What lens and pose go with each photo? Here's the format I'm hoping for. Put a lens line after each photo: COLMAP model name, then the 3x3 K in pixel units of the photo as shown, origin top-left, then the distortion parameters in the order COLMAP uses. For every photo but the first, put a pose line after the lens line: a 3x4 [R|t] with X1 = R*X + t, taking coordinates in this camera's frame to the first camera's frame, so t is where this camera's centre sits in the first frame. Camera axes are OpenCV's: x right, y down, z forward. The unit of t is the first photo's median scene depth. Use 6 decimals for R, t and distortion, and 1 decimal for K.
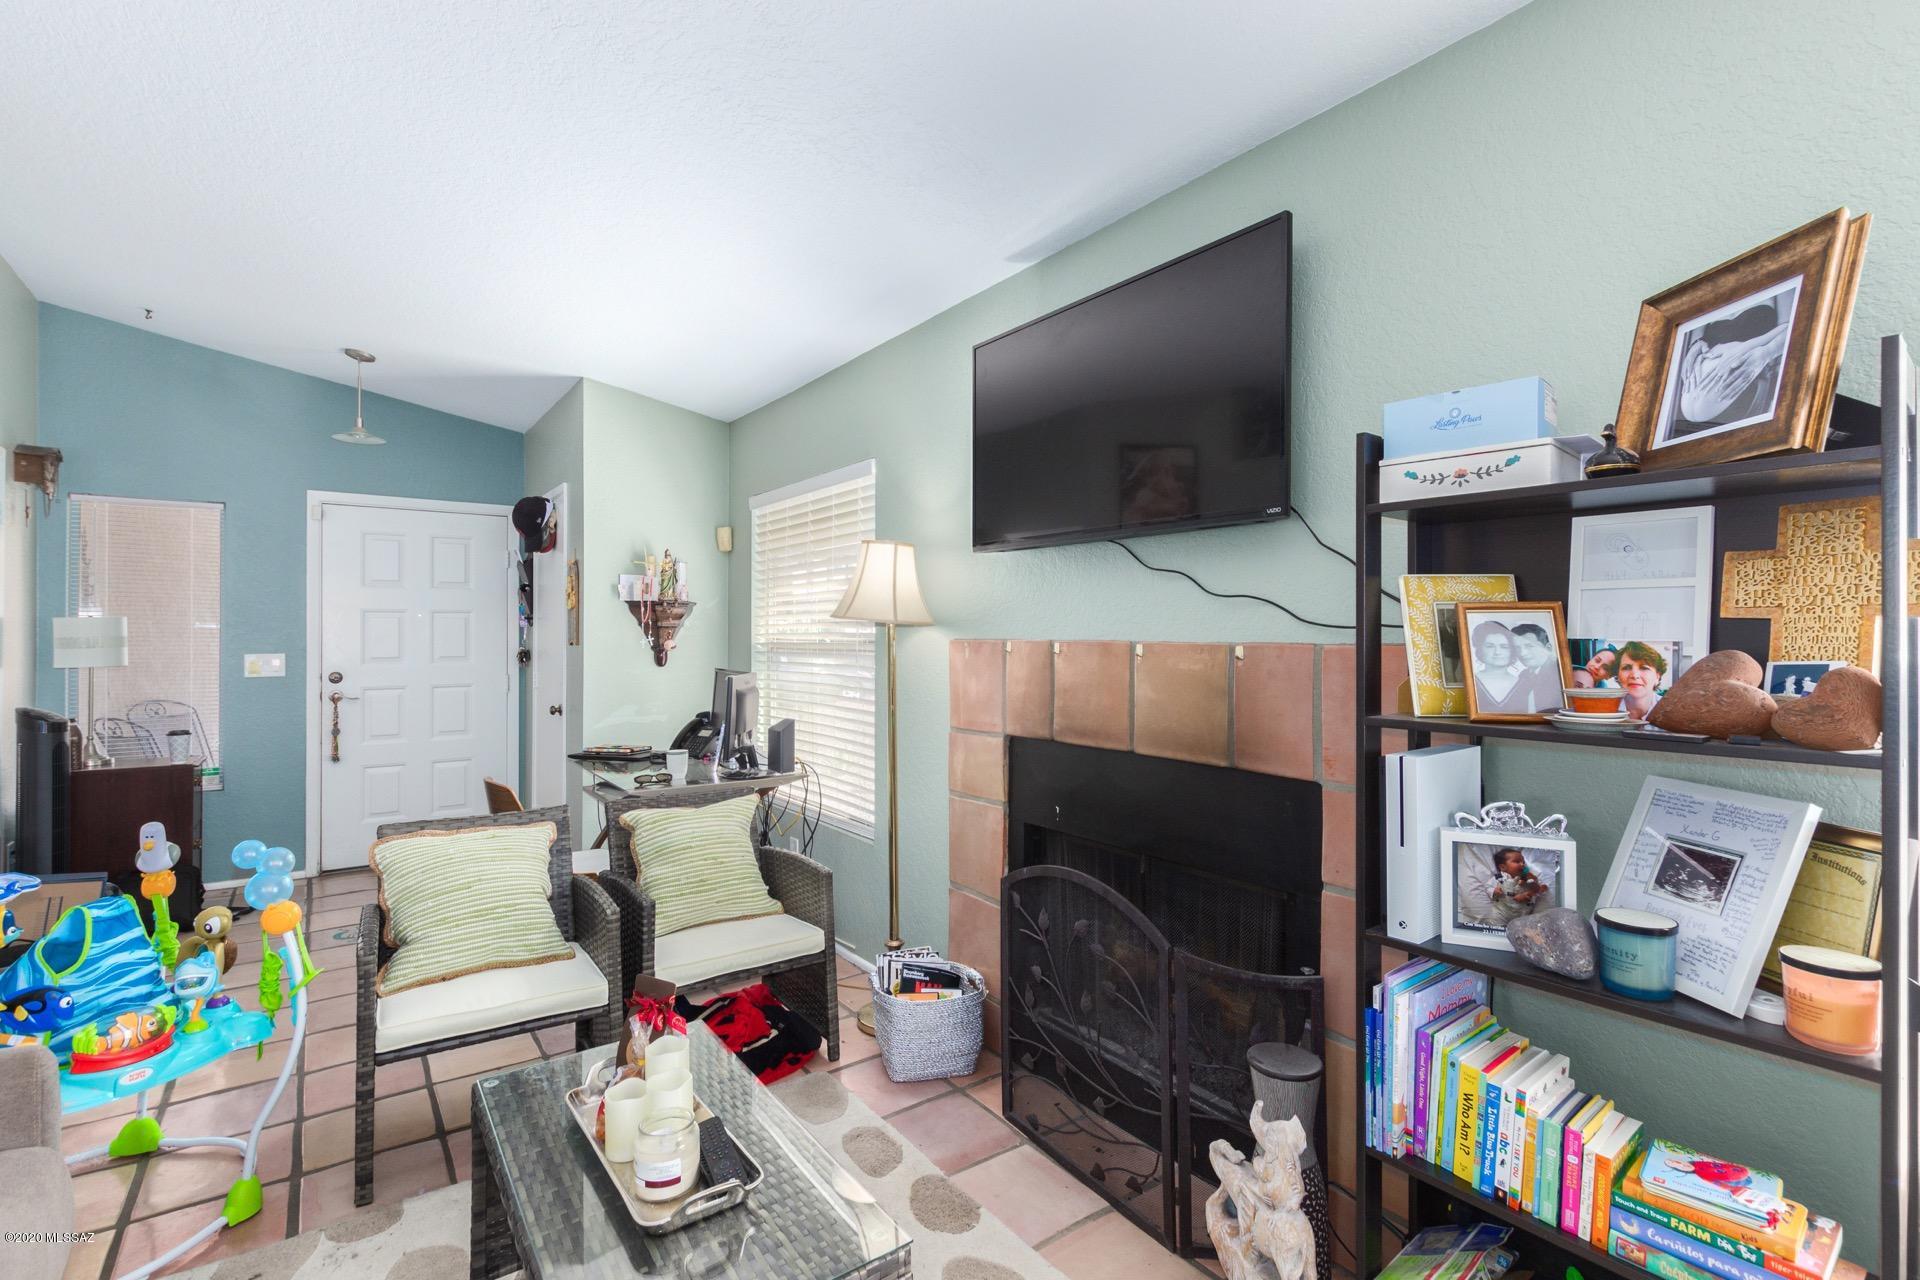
lens RADIAL K [[870.6, 0, 955.8], [0, 870.6, 624.8], [0, 0, 1]] dist [0.002047, 0.000169]
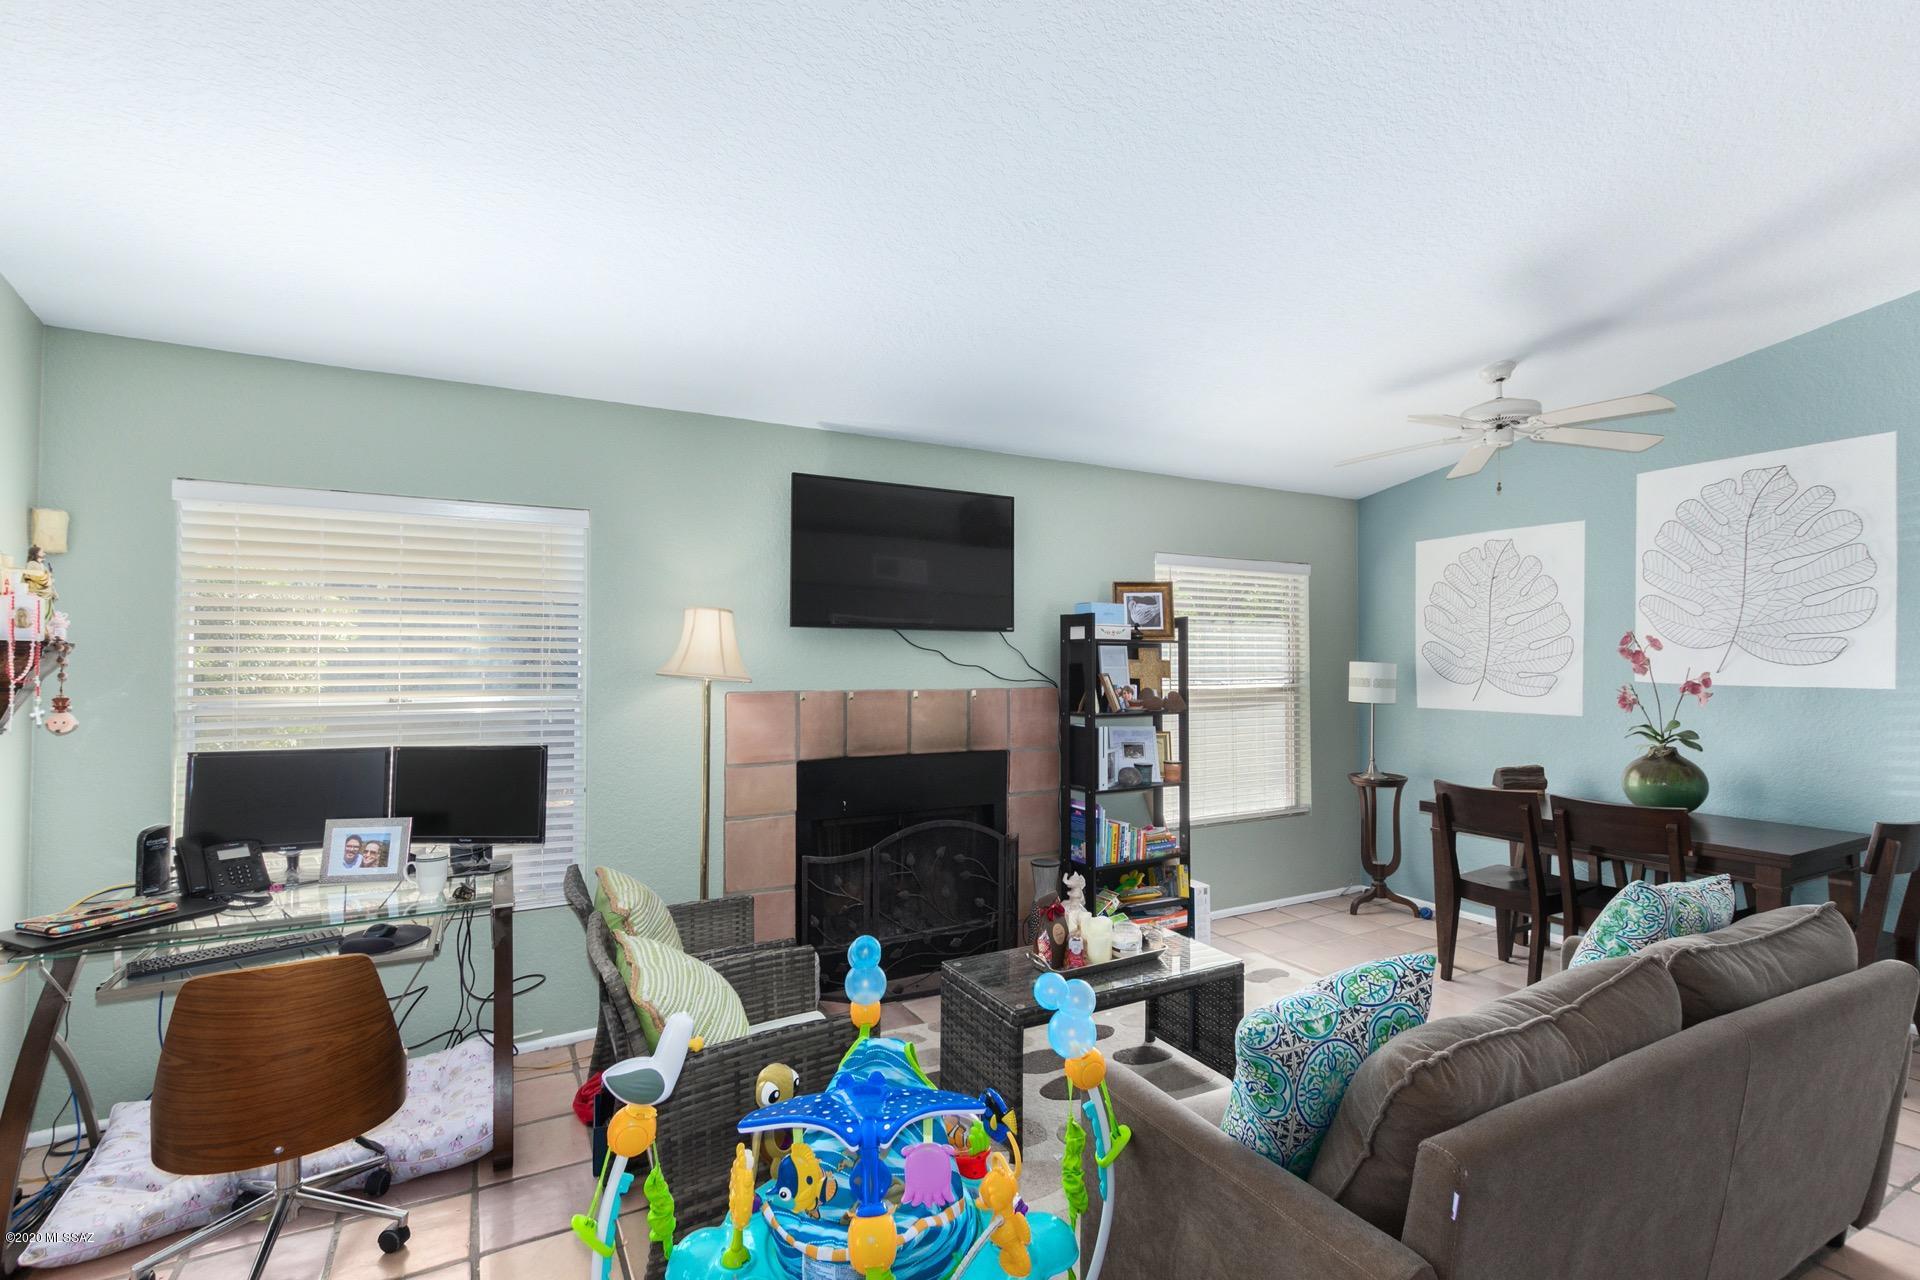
lens RADIAL K [[856.0, 0, 960.0], [0, 856.0, 640.0], [0, 0, 1]] dist [0.001849, -0.005813]
pose [[0.136015, 0.023178, 0.990436, -1.701265], [-0.011287, 0.999698, -0.021844, -0.050419], [-0.990642, -0.008208, 0.136236, 0.774543]]
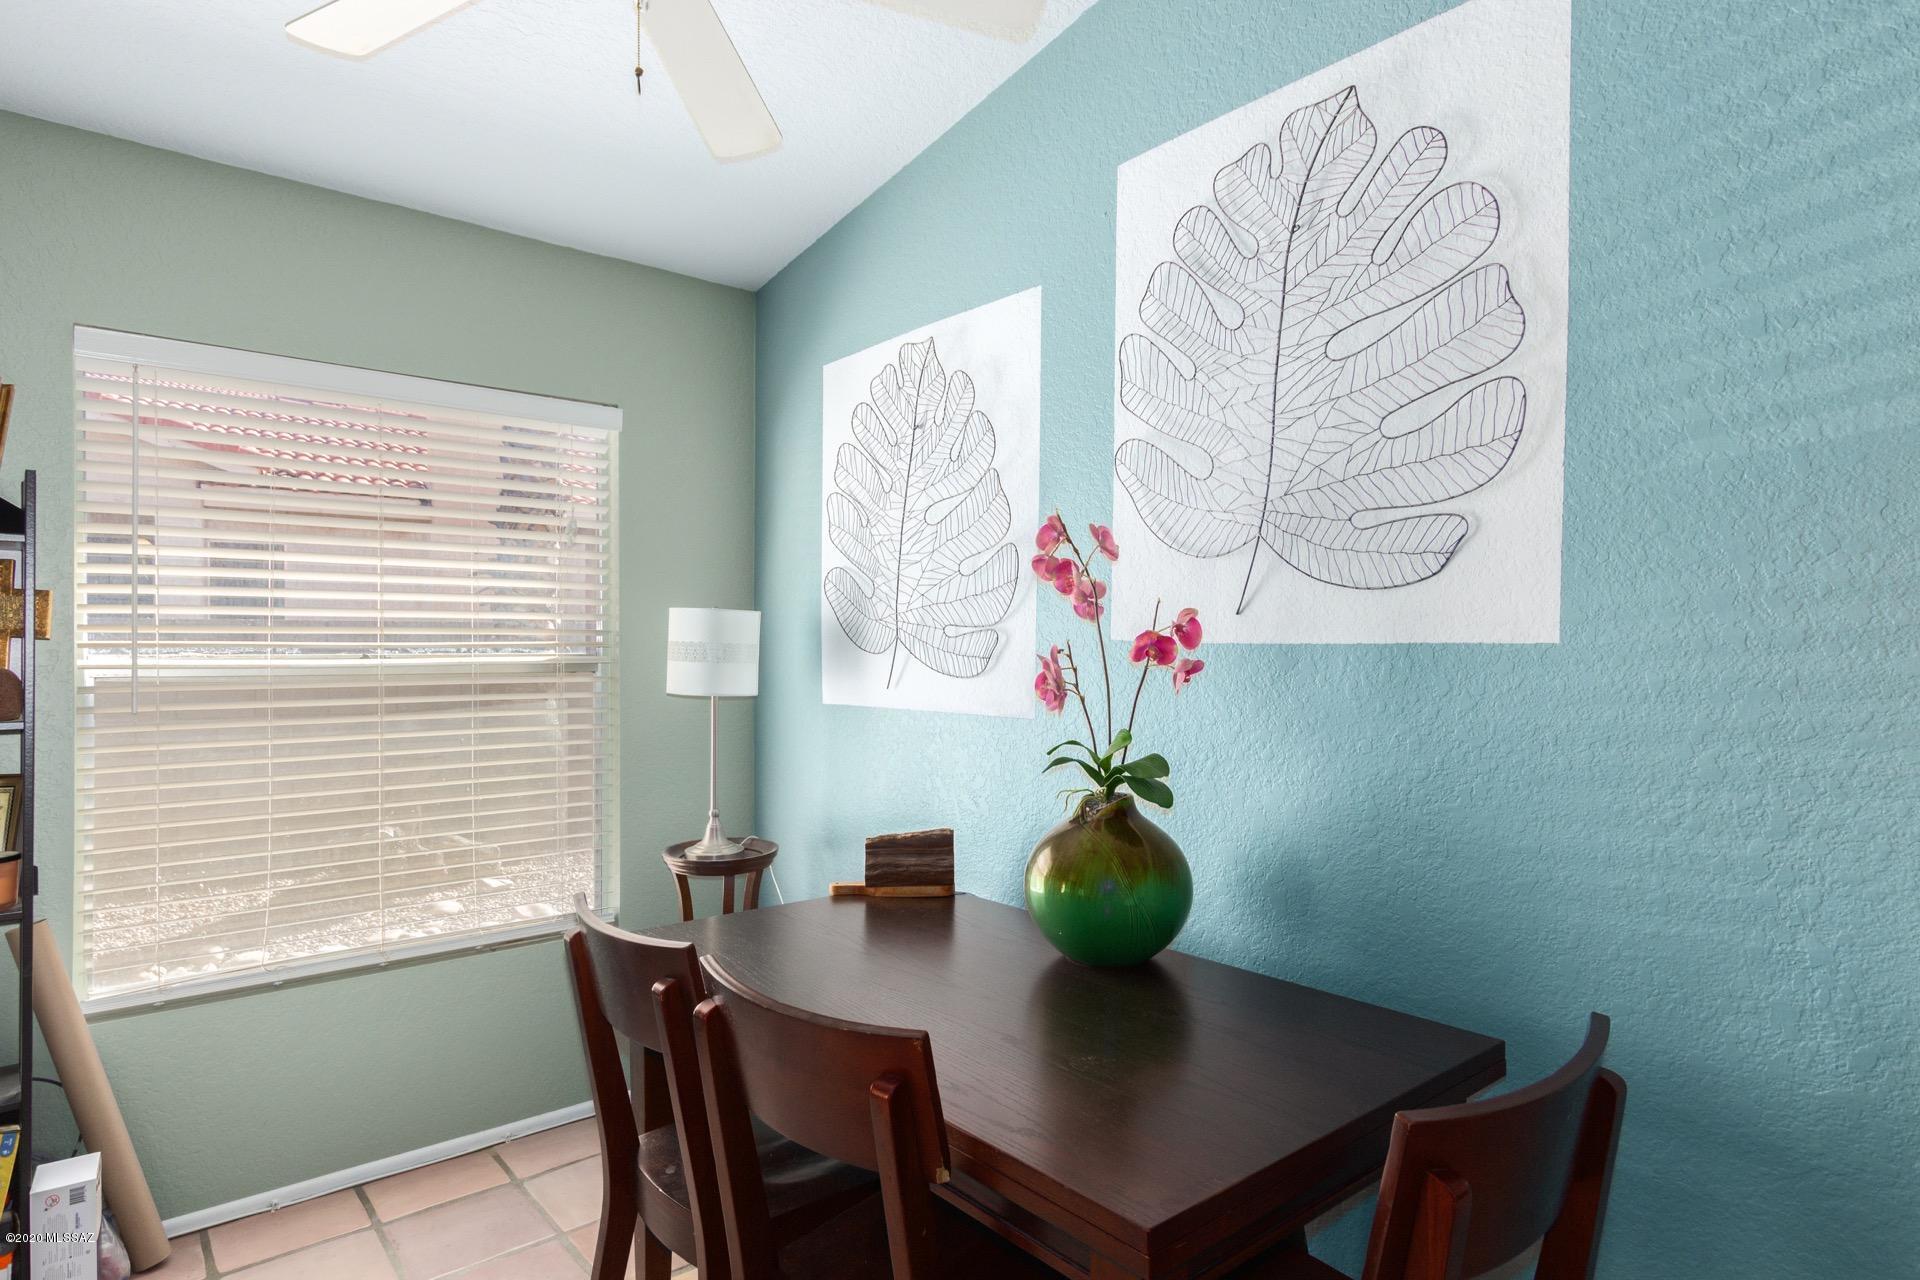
lens RADIAL K [[1058.7, 0, 960.0], [0, 1058.7, 640.0], [0, 0, 1]] dist [0.001572, 0.000773]
pose [[-0.073912, 0.006333, 0.997245, -0.545174], [-0.009066, 0.999934, -0.007022, -0.003977], [-0.997224, -0.009560, -0.073849, -0.315867]]
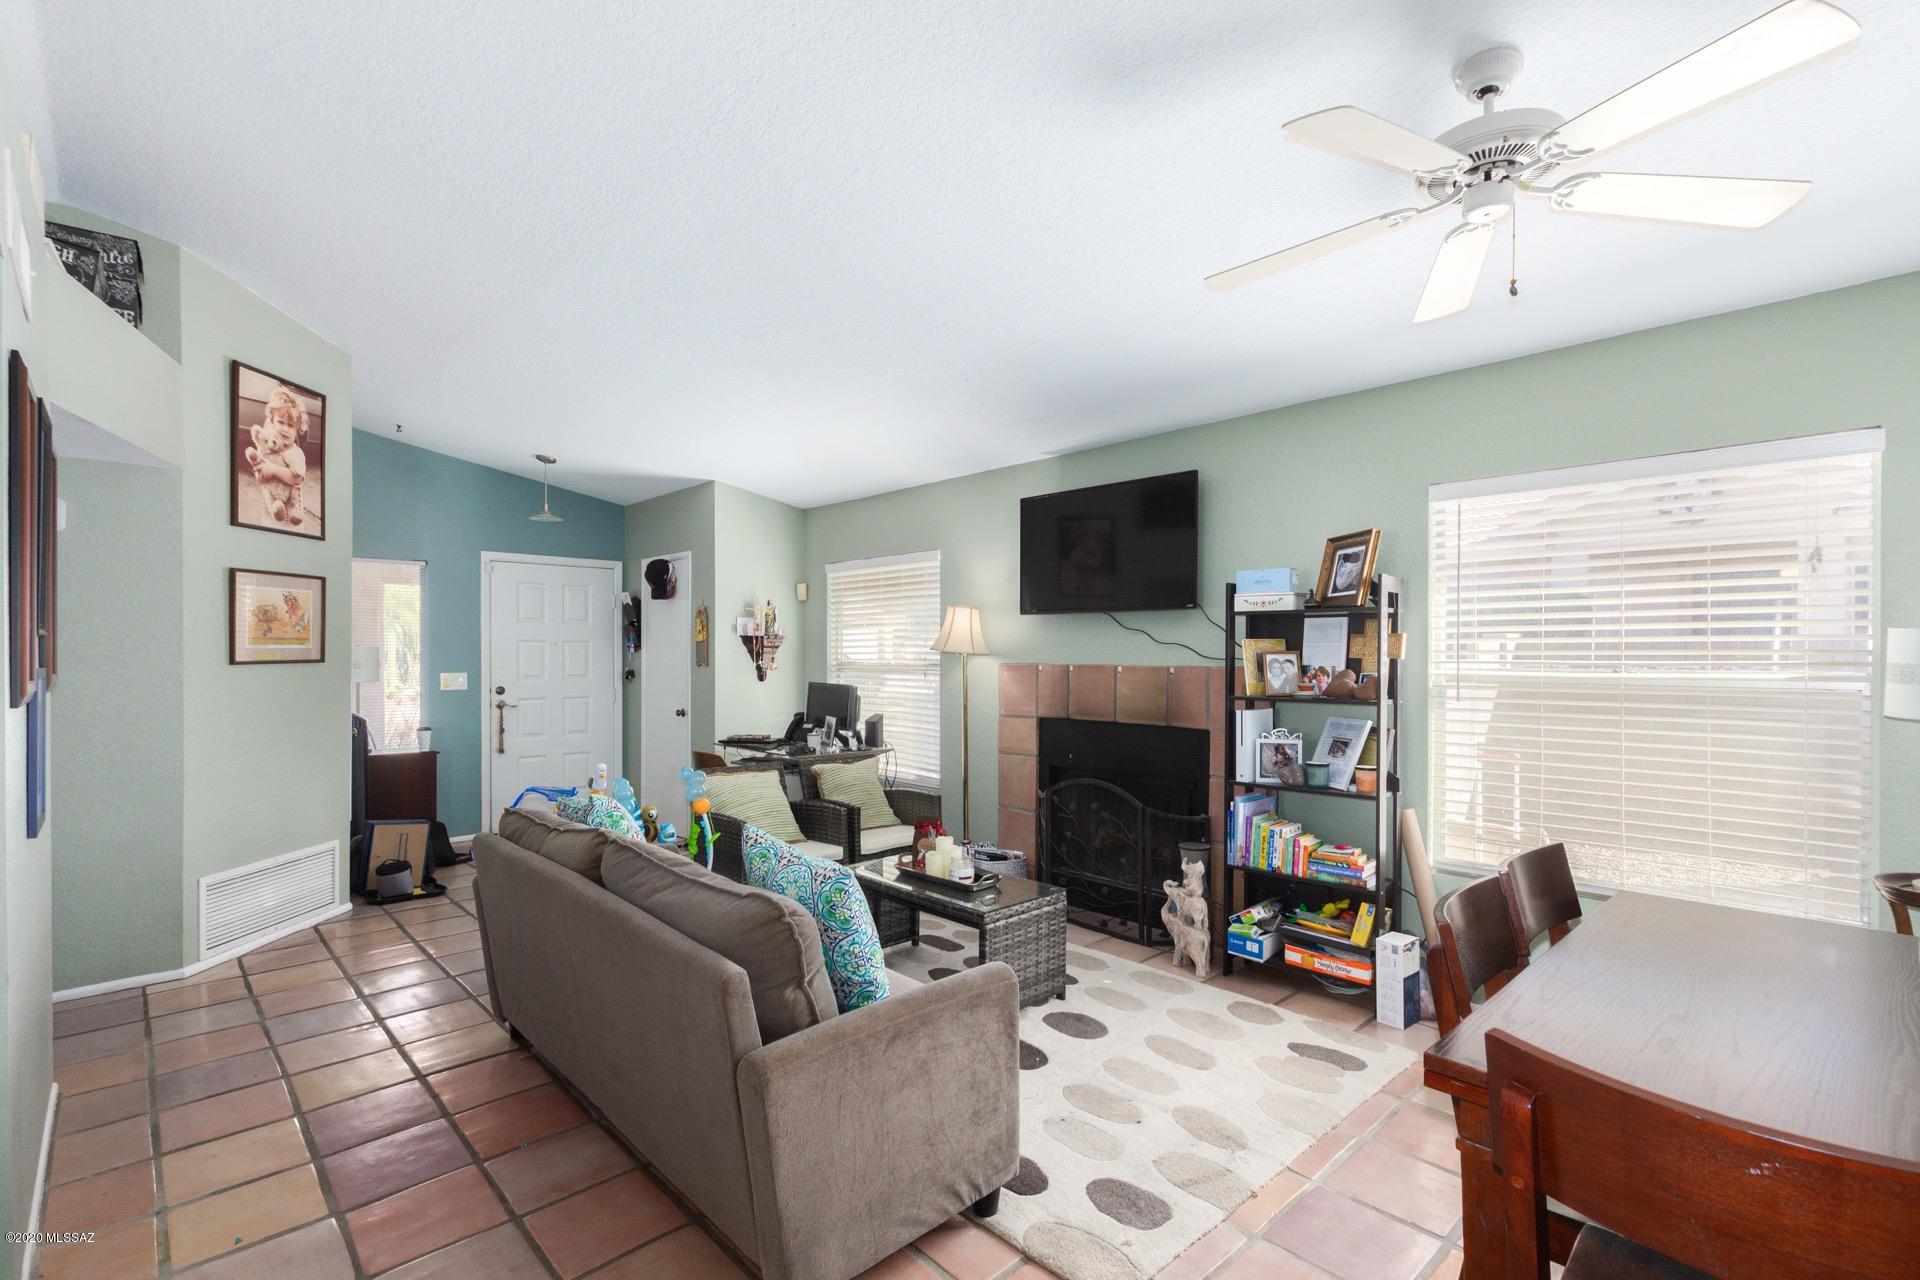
lens RADIAL K [[876.1, 0, 949.7], [0, 876.1, 653.8], [0, 0, 1]] dist [0.000158, -0.000312]
pose [[0.992172, 0.002207, 0.124860, -0.475135], [-0.003396, 0.999951, 0.009313, -0.026585], [-0.124833, -0.009664, 0.992131, -1.037872]]
